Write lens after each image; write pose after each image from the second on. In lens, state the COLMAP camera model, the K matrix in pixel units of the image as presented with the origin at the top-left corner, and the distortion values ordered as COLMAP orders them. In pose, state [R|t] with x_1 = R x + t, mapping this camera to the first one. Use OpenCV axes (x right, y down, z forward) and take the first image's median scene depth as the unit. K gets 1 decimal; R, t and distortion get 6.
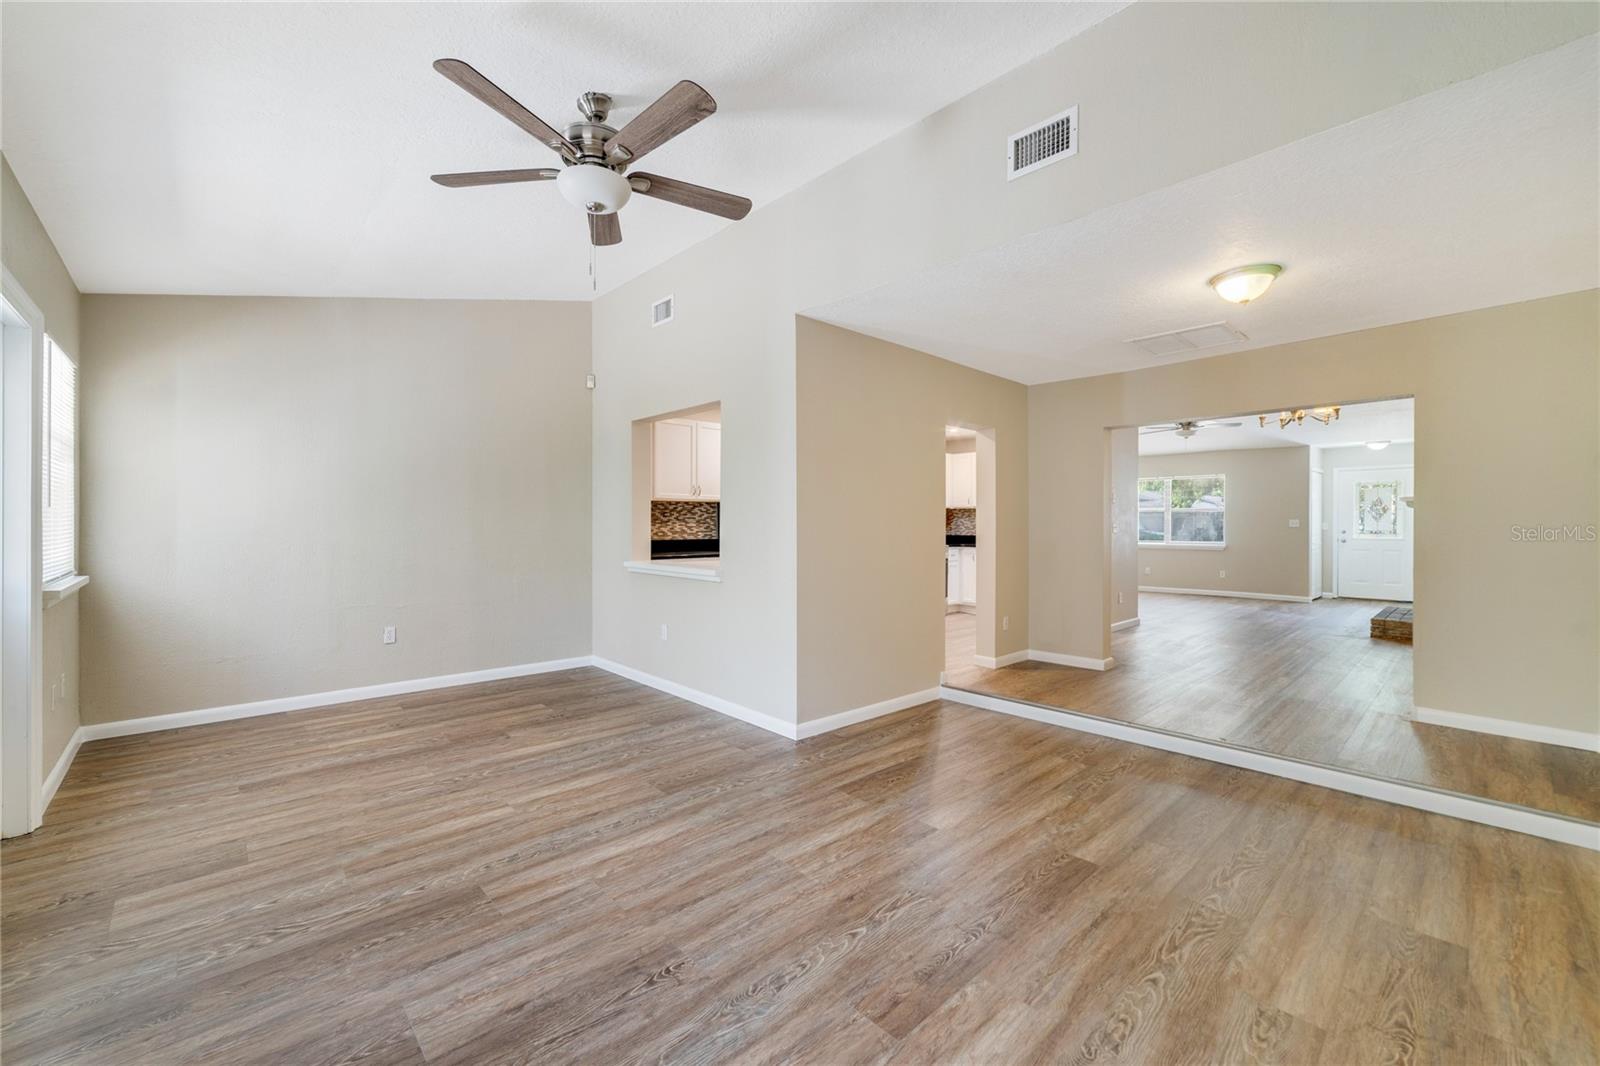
lens RADIAL K [[642.6, 0, 798.9], [0, 642.6, 530.1], [0, 0, 1]] dist [-0.009046, 0.000941]
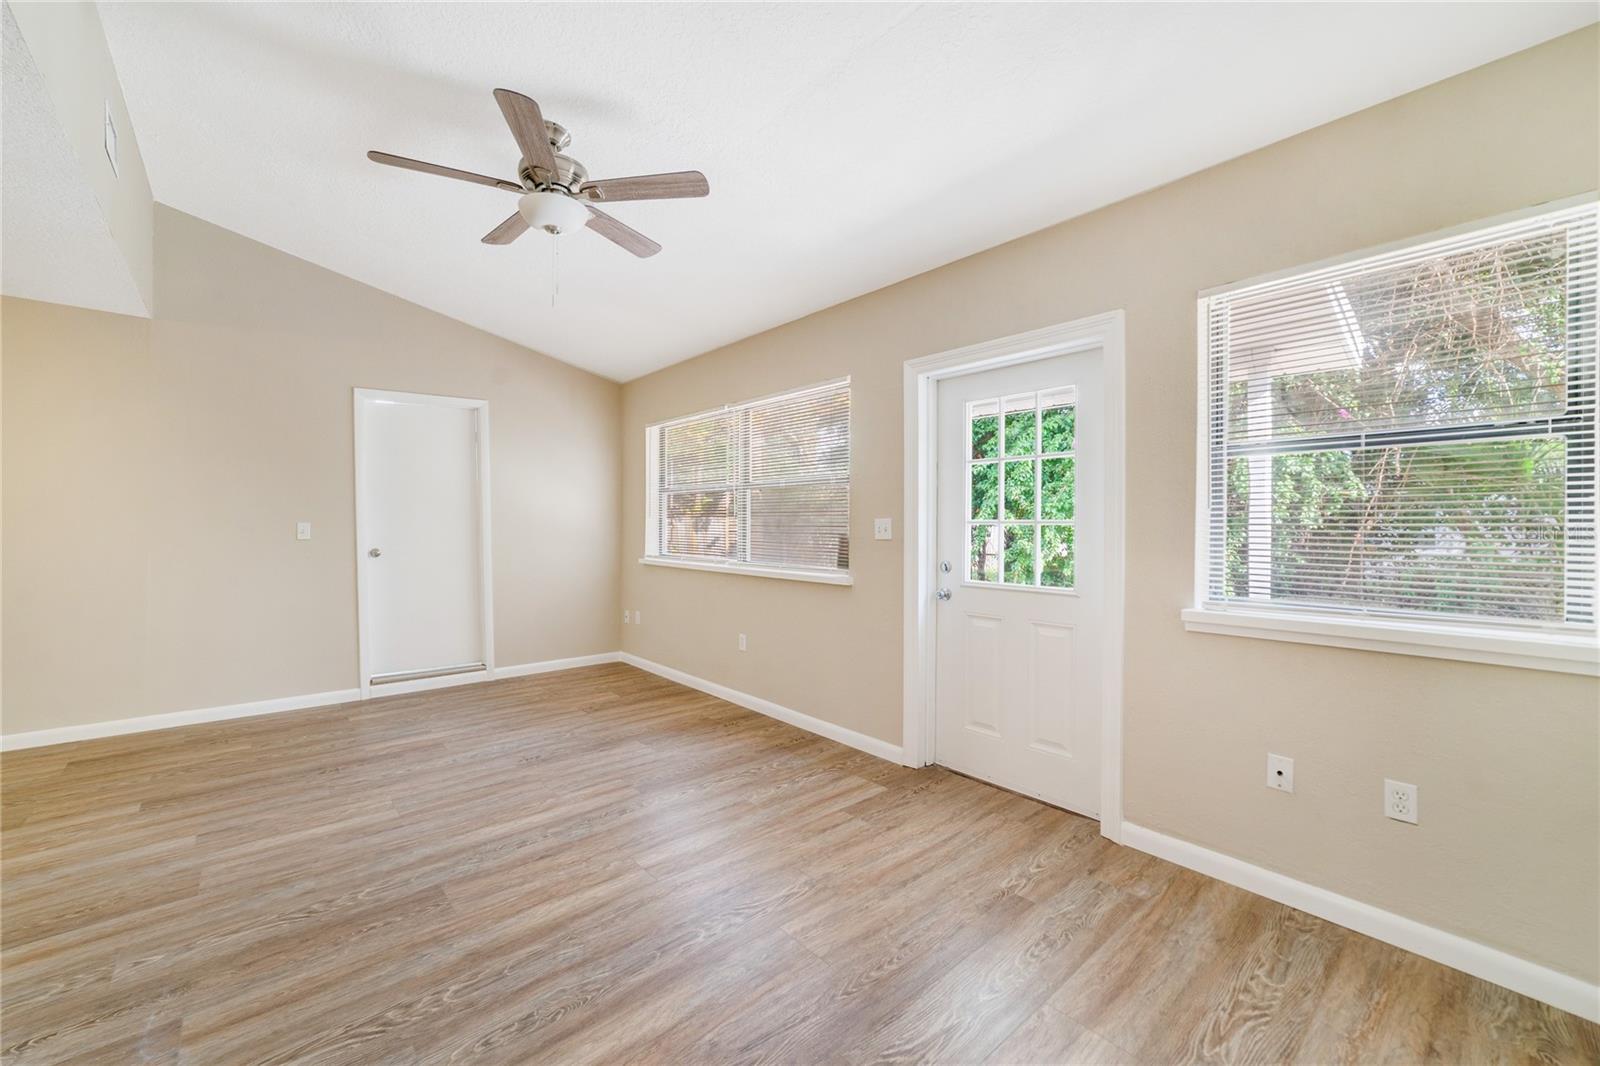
lens RADIAL K [[642.6, 0, 800.8], [0, 642.6, 530.4], [0, 0, 1]] dist [-0.009046, 0.000941]
pose [[-0.999379, -0.013242, 0.032663, -0.717140], [-0.012826, 0.999835, 0.012884, -0.017155], [-0.032828, 0.012457, -0.999383, 1.922084]]
